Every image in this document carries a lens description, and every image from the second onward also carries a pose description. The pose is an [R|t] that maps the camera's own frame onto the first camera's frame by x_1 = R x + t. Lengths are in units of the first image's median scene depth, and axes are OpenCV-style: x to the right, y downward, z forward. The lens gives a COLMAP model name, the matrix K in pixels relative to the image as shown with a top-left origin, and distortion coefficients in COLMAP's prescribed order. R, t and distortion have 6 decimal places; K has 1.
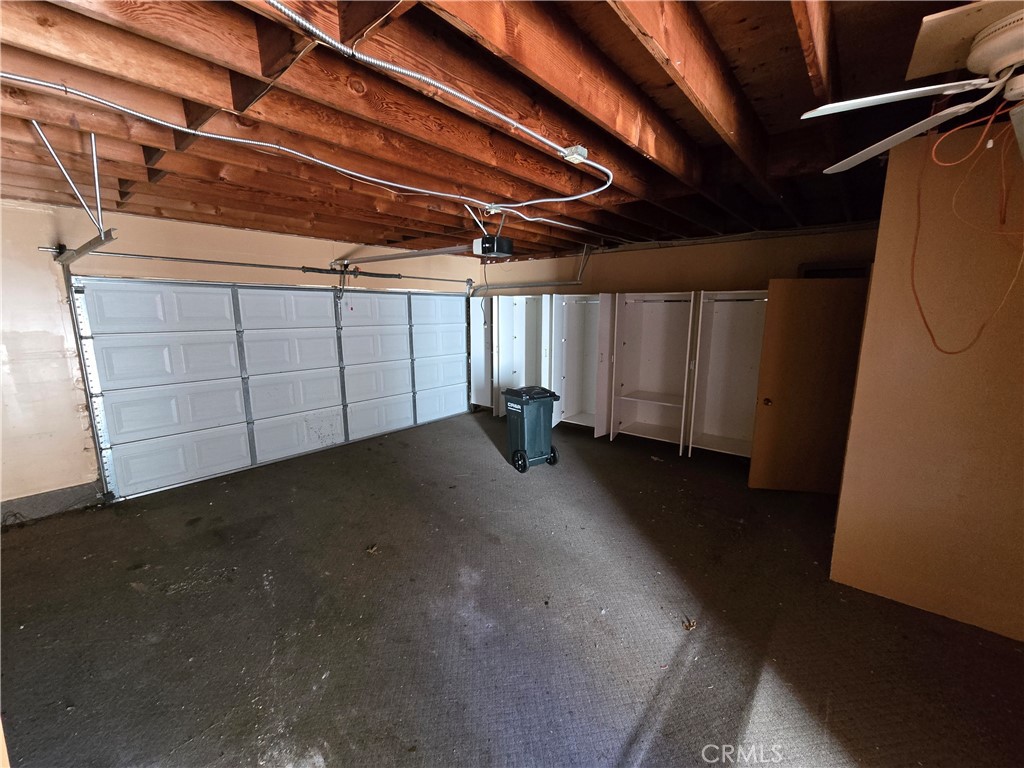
lens RADIAL K [[423.2, 0, 515.7], [0, 423.2, 386.0], [0, 0, 1]] dist [-0.002263, 0.002256]
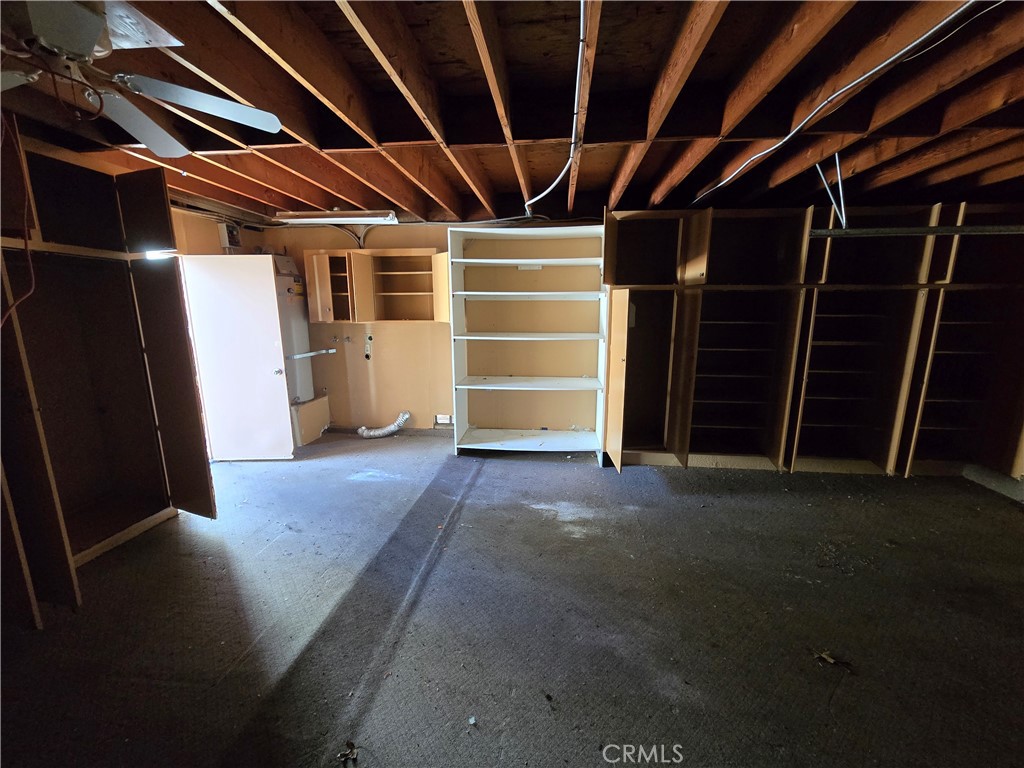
lens RADIAL K [[423.2, 0, 514.3], [0, 423.2, 387.7], [0, 0, 1]] dist [-0.002263, 0.002256]
pose [[-0.836023, 0.101837, -0.539162, 0.299153], [-0.099706, 0.938071, 0.331786, -0.135579], [0.539560, 0.331138, -0.774095, 0.892355]]
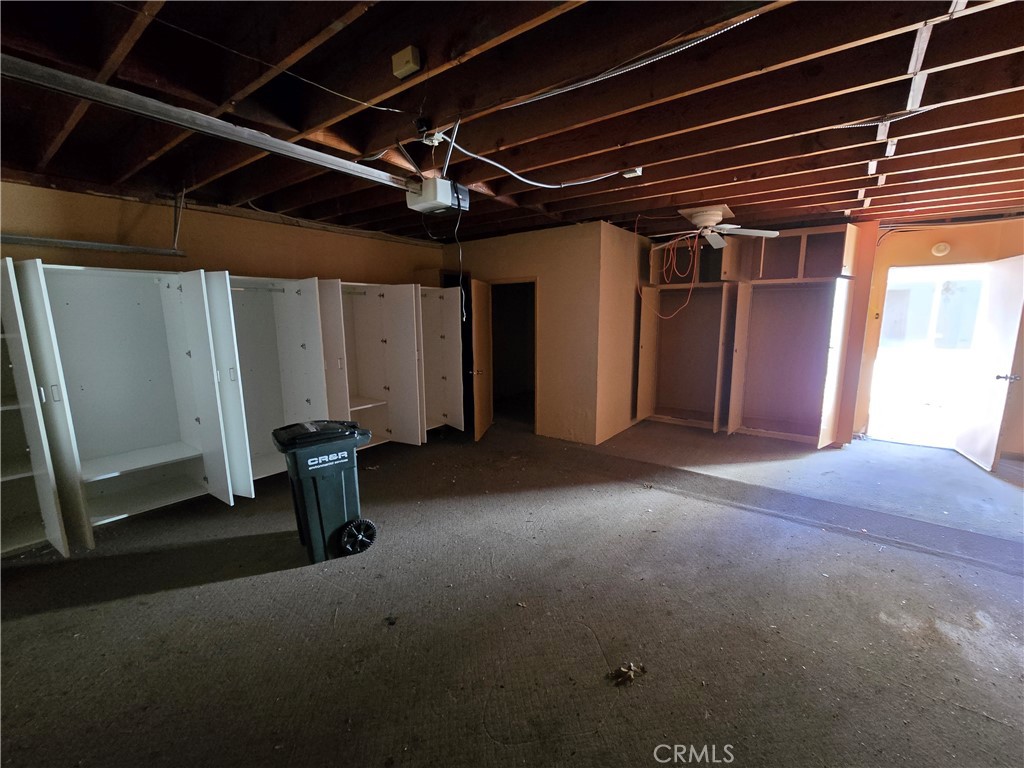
lens RADIAL K [[423.2, 0, 522.4], [0, 423.2, 387.5], [0, 0, 1]] dist [-0.002263, 0.002256]
pose [[-0.045579, -0.176109, 0.983315, -0.702363], [0.182918, 0.966224, 0.181527, -0.128767], [-0.982071, 0.188140, -0.011826, 0.872870]]
